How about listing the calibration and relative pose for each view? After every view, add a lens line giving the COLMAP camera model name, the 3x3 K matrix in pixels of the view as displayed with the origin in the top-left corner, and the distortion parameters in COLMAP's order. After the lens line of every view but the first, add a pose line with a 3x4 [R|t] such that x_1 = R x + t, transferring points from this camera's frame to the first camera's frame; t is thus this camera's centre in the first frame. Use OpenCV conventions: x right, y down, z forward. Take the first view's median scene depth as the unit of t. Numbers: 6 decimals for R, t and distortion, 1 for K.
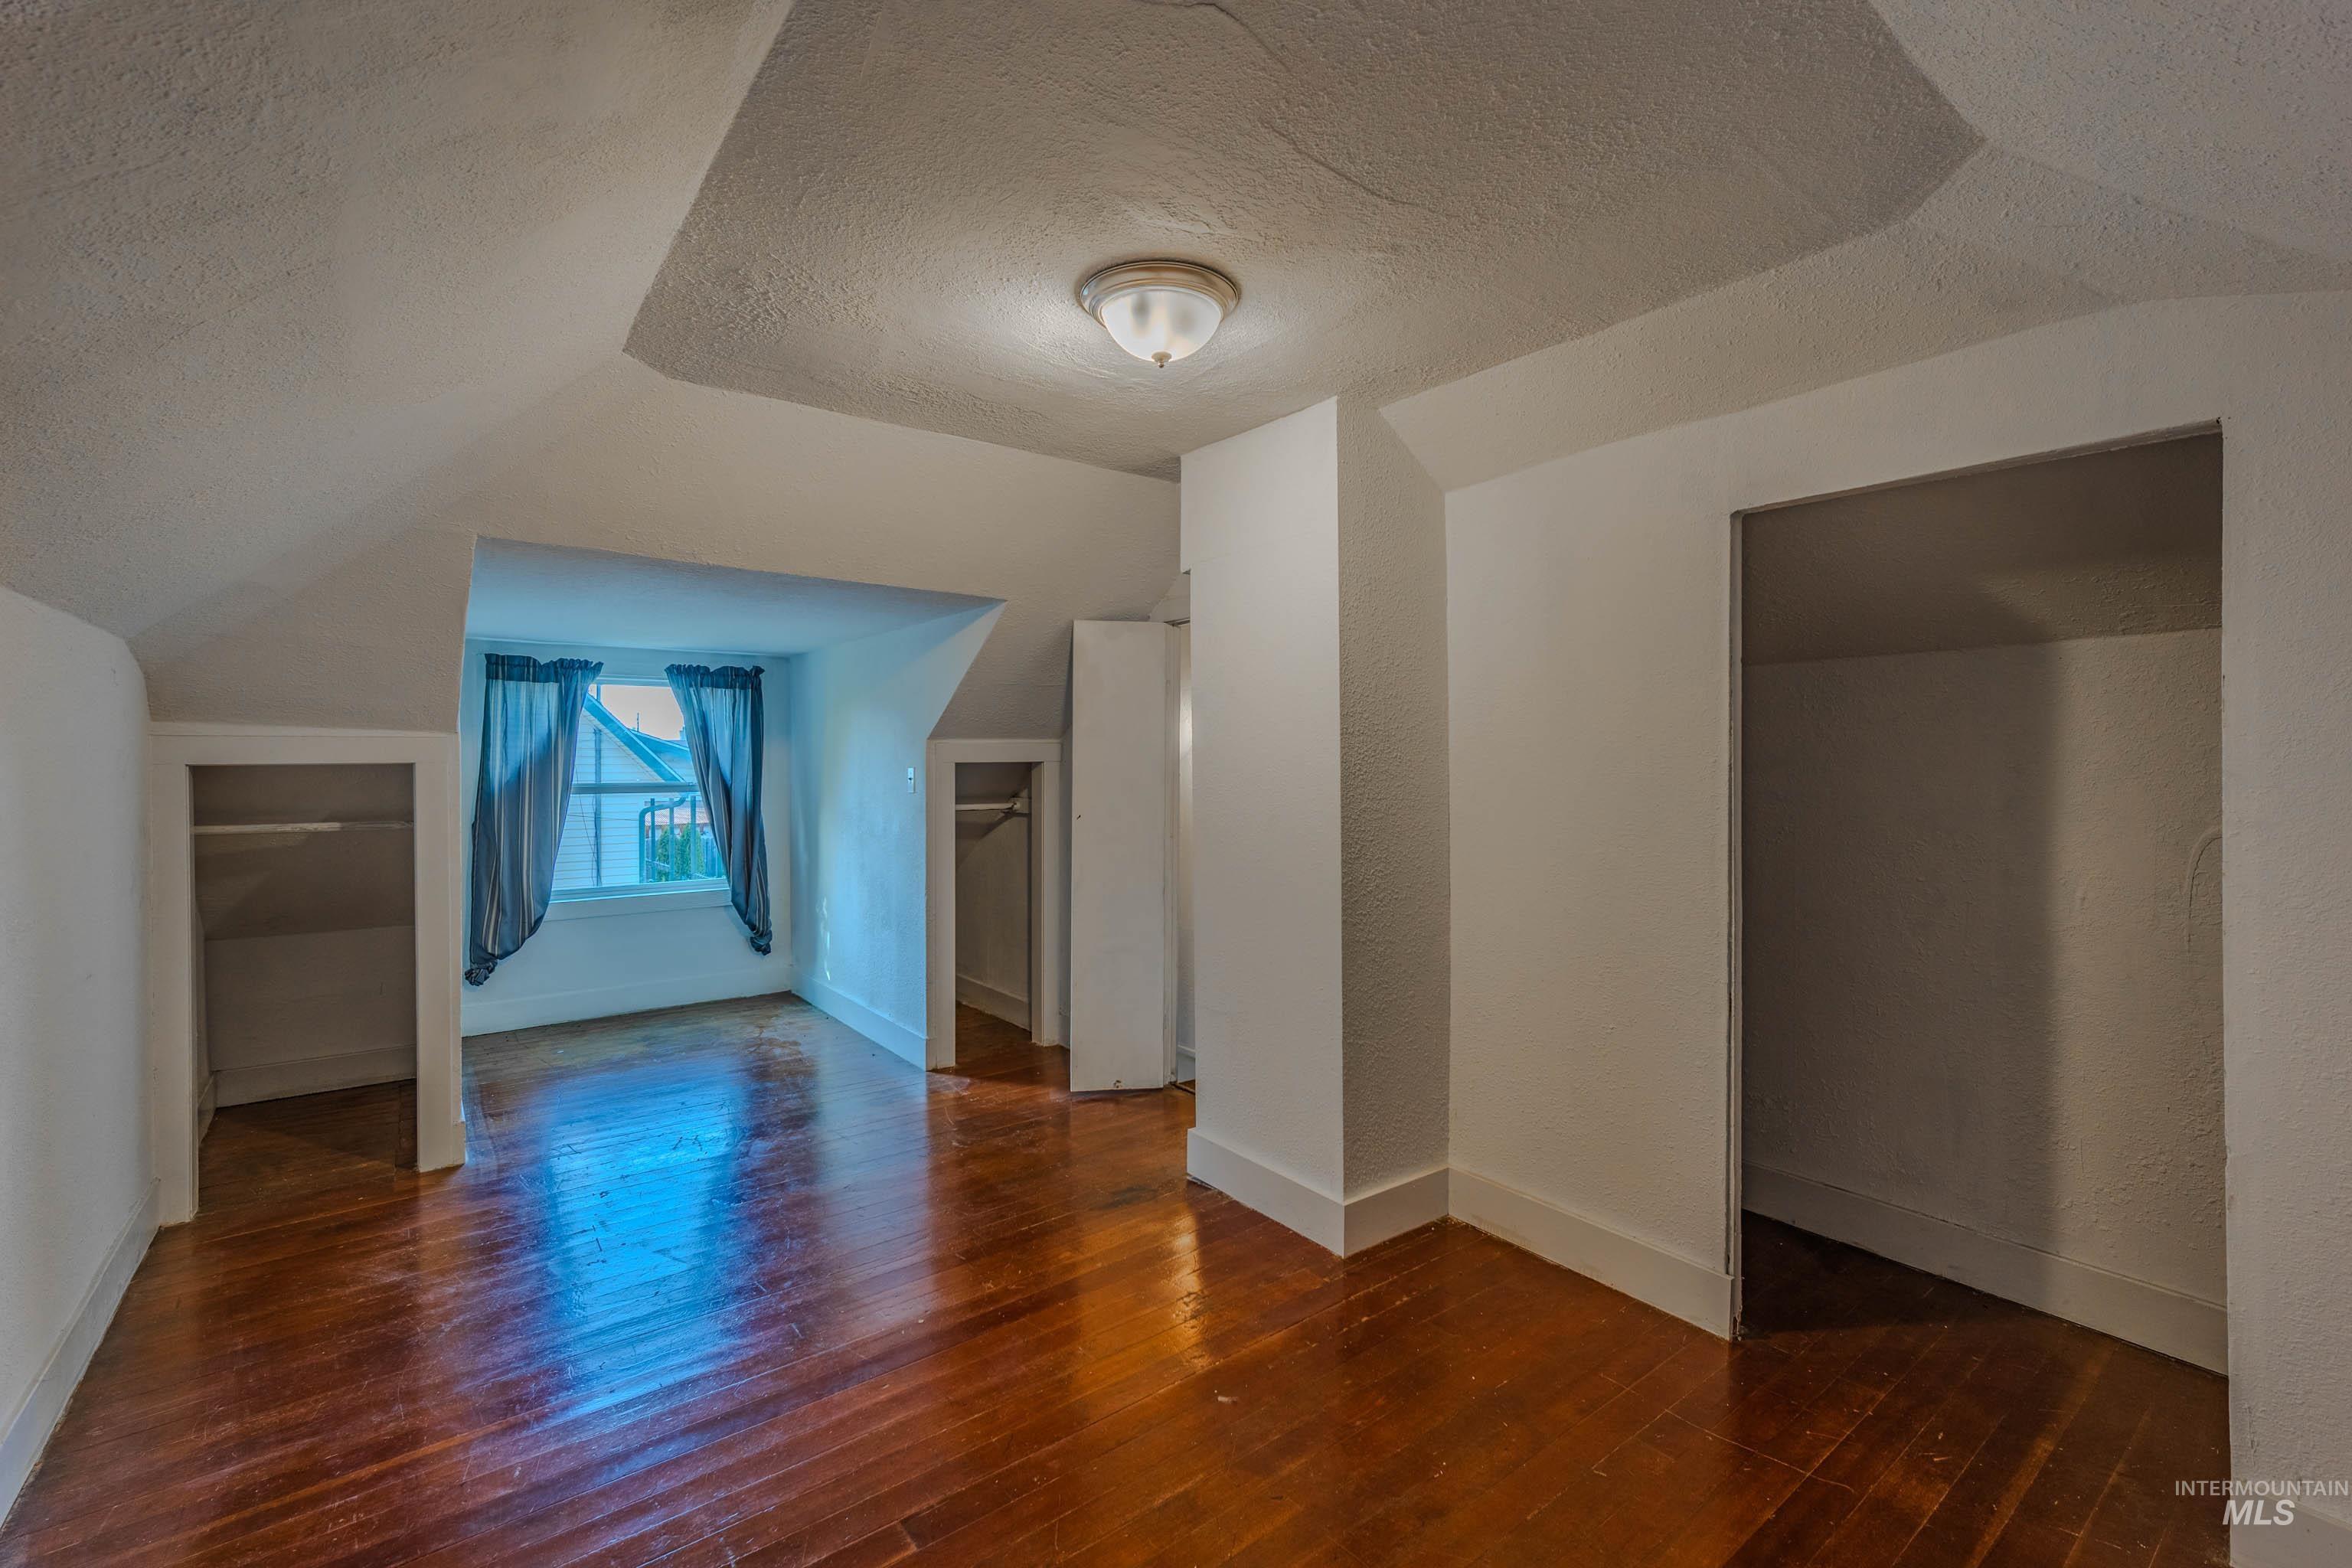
lens RADIAL K [[1006.6, 0, 1174.3], [0, 1006.6, 775.6], [0, 0, 1]] dist [-0.003342, 0.007558]
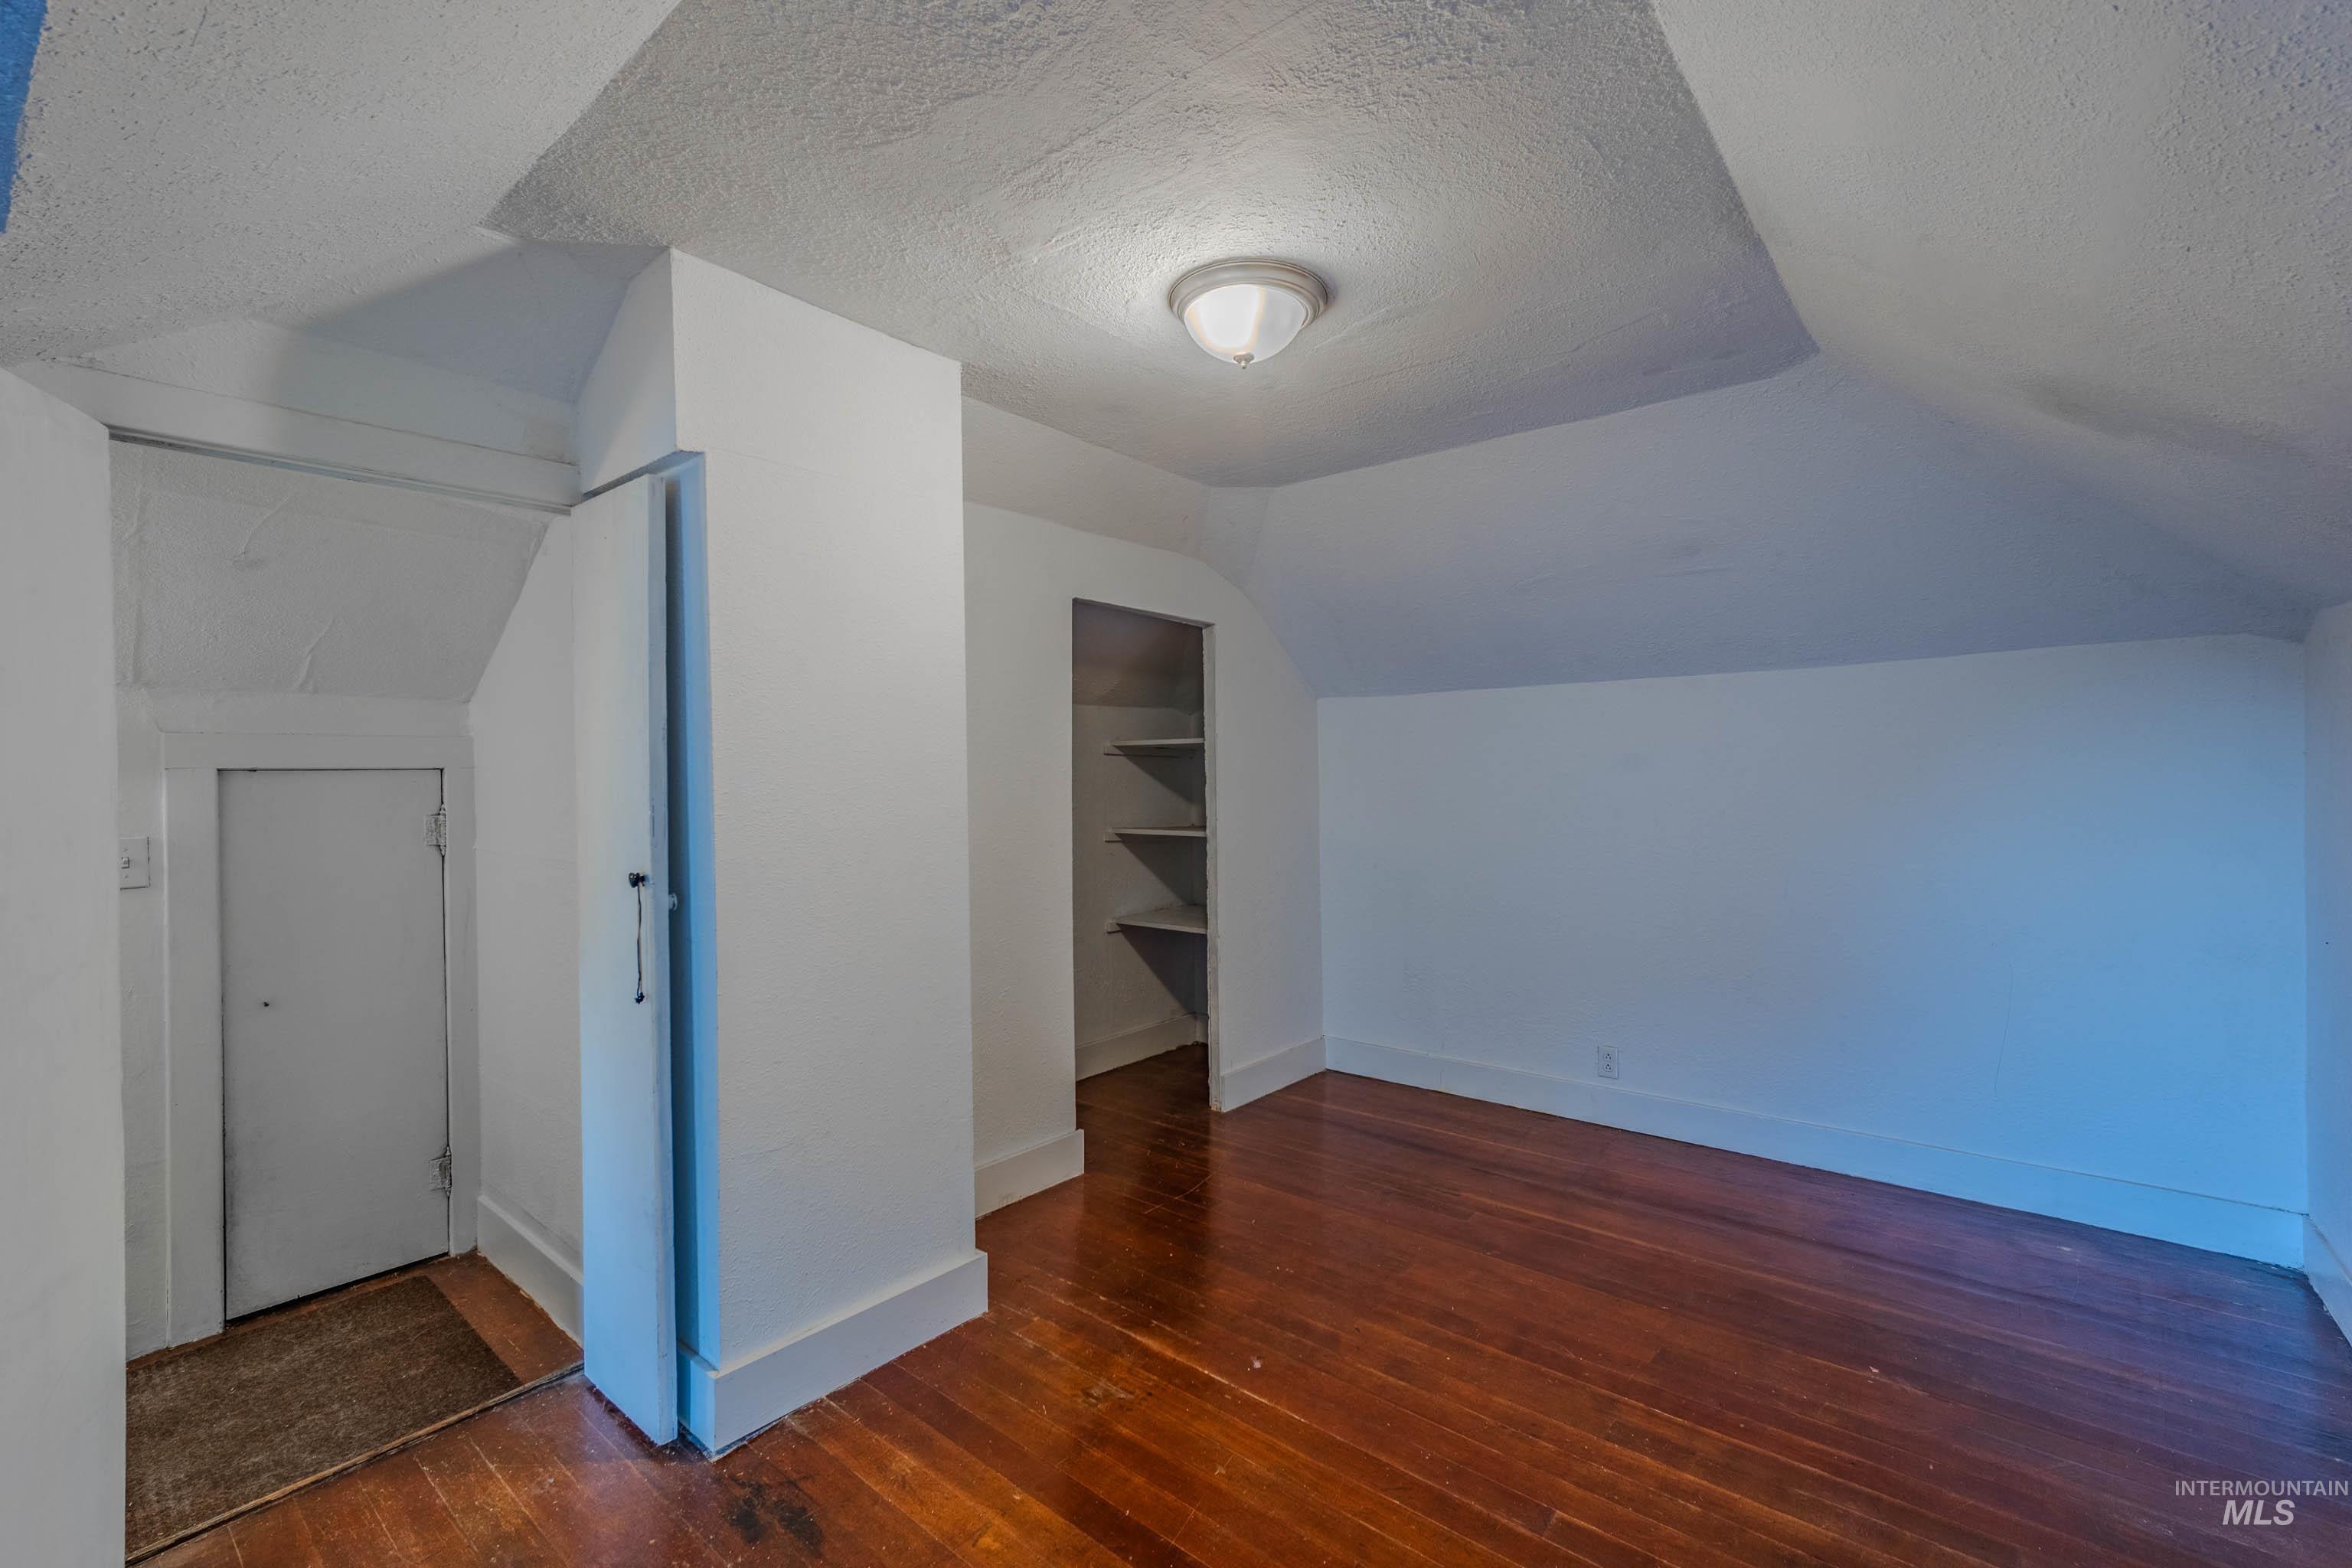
lens RADIAL K [[1006.6, 0, 1174.3], [0, 1006.6, 775.6], [0, 0, 1]] dist [-0.003342, 0.007558]
pose [[-0.226533, -0.001792, 0.974002, -1.066396], [0.016343, 0.999851, 0.005641, -0.015649], [-0.973866, 0.017196, -0.226470, 1.443989]]
